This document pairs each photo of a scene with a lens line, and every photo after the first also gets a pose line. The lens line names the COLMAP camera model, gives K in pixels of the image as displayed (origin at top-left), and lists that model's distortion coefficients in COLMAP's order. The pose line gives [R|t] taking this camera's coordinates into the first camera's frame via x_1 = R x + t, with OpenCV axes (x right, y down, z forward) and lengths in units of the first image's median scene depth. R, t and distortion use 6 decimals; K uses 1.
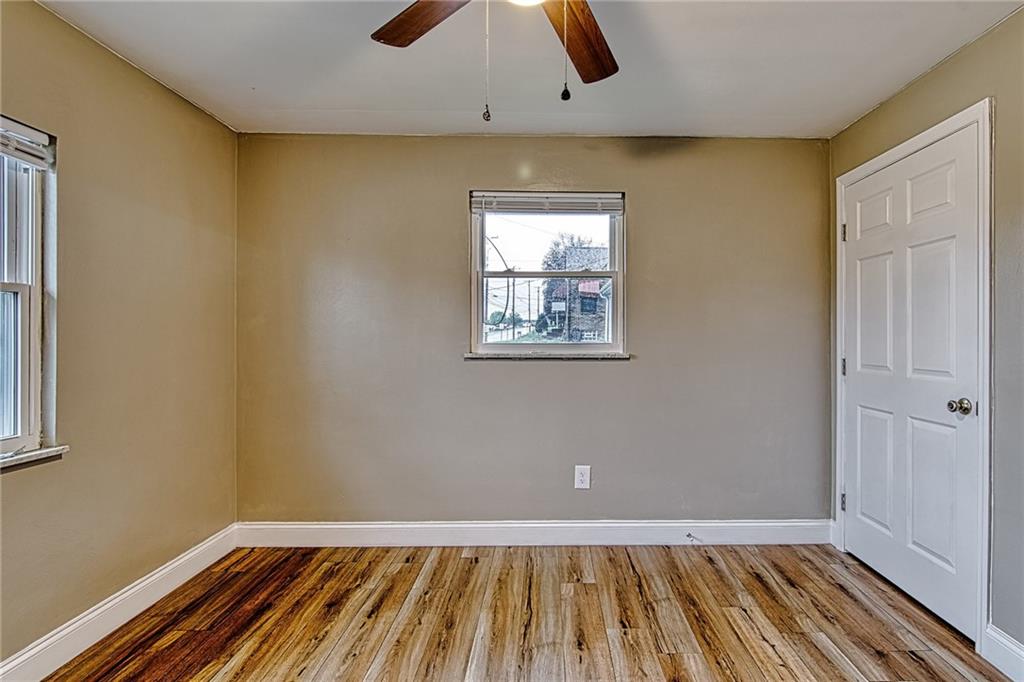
lens RADIAL K [[528.8, 0, 511.1], [0, 528.8, 336.5], [0, 0, 1]] dist [0.001273, -0.000221]
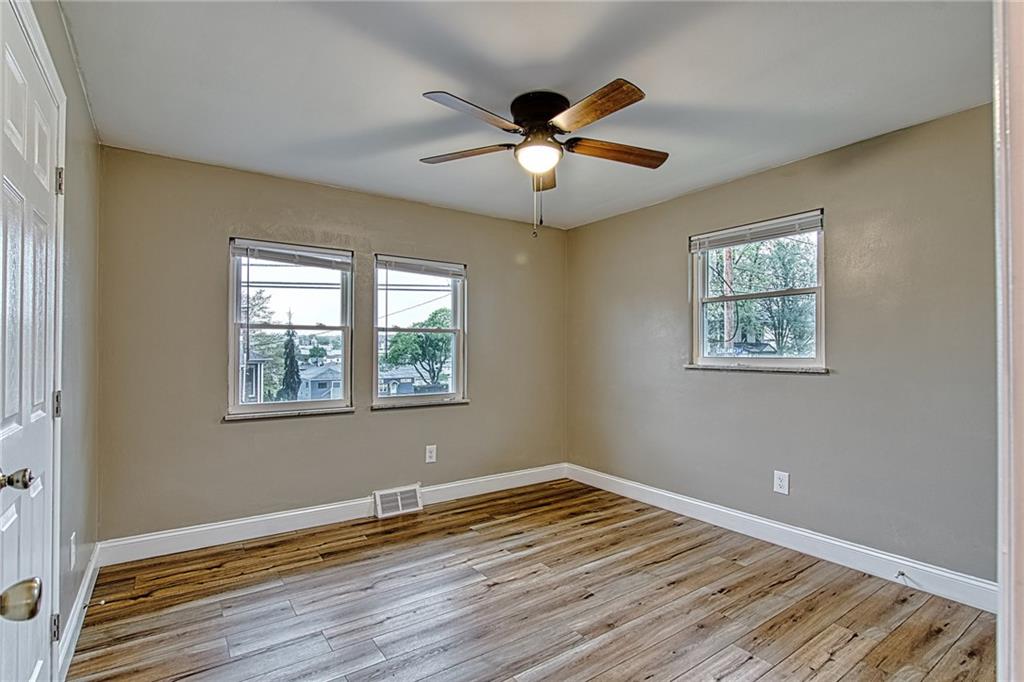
lens RADIAL K [[507.3, 0, 502.5], [0, 507.3, 346.2], [0, 0, 1]] dist [0.000338, -0.000551]
pose [[0.535149, -0.011158, -0.844684, 0.774002], [-0.002386, 0.999889, -0.014720, 0.007411], [0.844754, 0.009893, 0.535063, -0.033028]]
